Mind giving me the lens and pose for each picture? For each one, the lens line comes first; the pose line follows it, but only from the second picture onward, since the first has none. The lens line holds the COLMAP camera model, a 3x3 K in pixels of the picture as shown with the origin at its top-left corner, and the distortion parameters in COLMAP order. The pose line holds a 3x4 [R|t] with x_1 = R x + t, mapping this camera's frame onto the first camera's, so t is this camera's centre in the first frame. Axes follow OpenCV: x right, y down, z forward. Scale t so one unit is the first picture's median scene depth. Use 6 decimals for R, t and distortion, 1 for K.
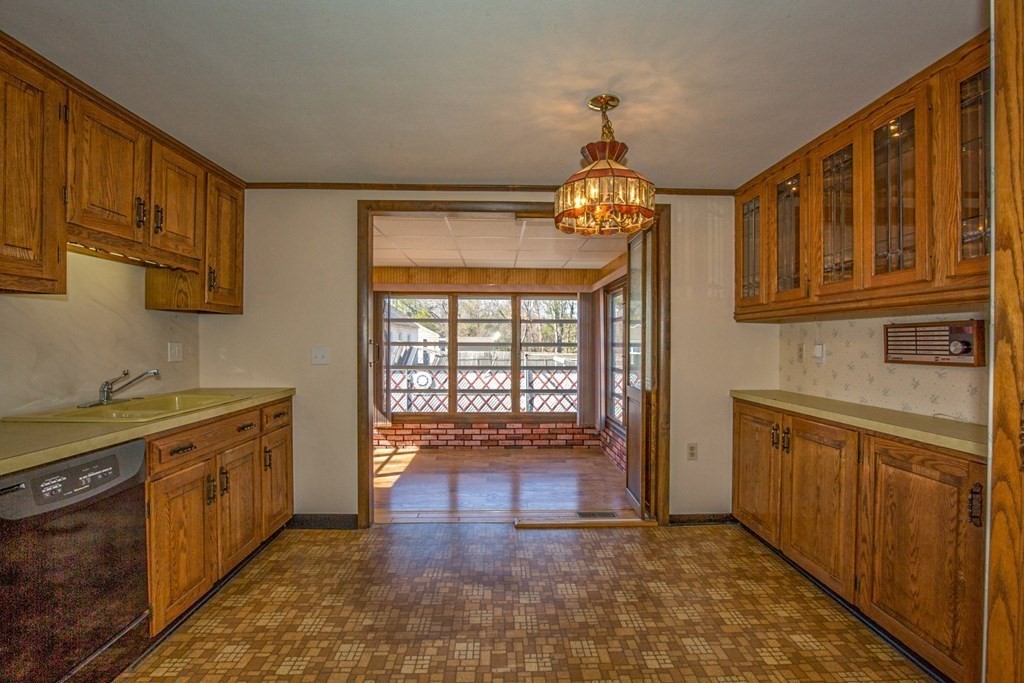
lens RADIAL K [[480.7, 0, 517.7], [0, 480.7, 346.4], [0, 0, 1]] dist [-0.023958, 0.001061]
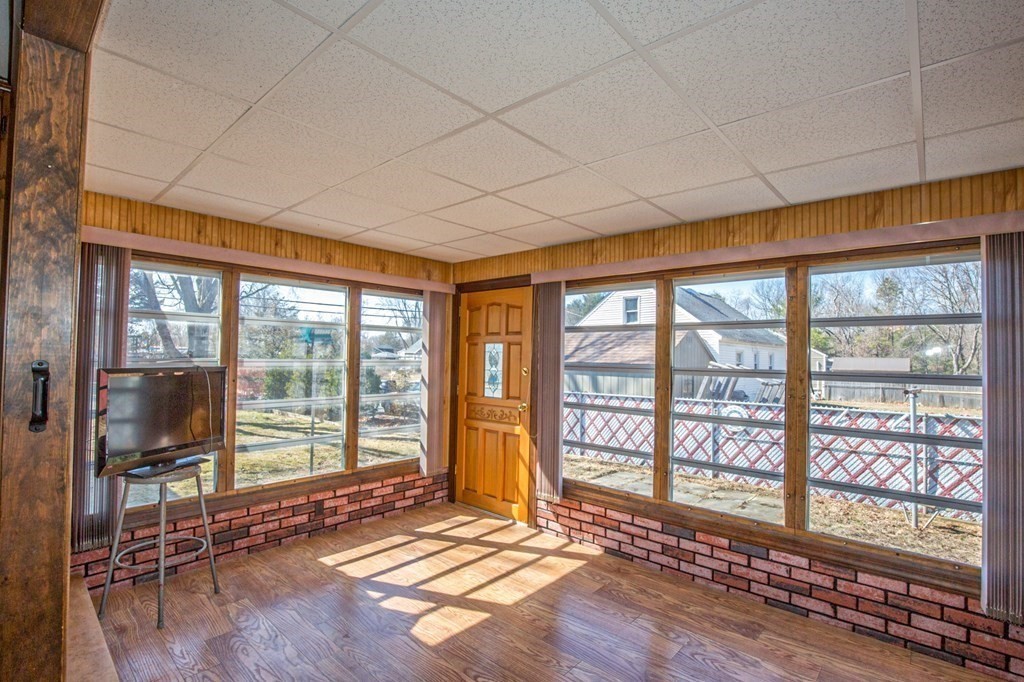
lens RADIAL K [[480.7, 0, 517.7], [0, 480.7, 345.9], [0, 0, 1]] dist [-0.023958, 0.001061]
pose [[0.721093, -0.007705, -0.692795, 0.118052], [-0.021543, 0.999205, -0.033536, -0.010776], [0.692503, 0.039107, 0.720354, 0.508468]]
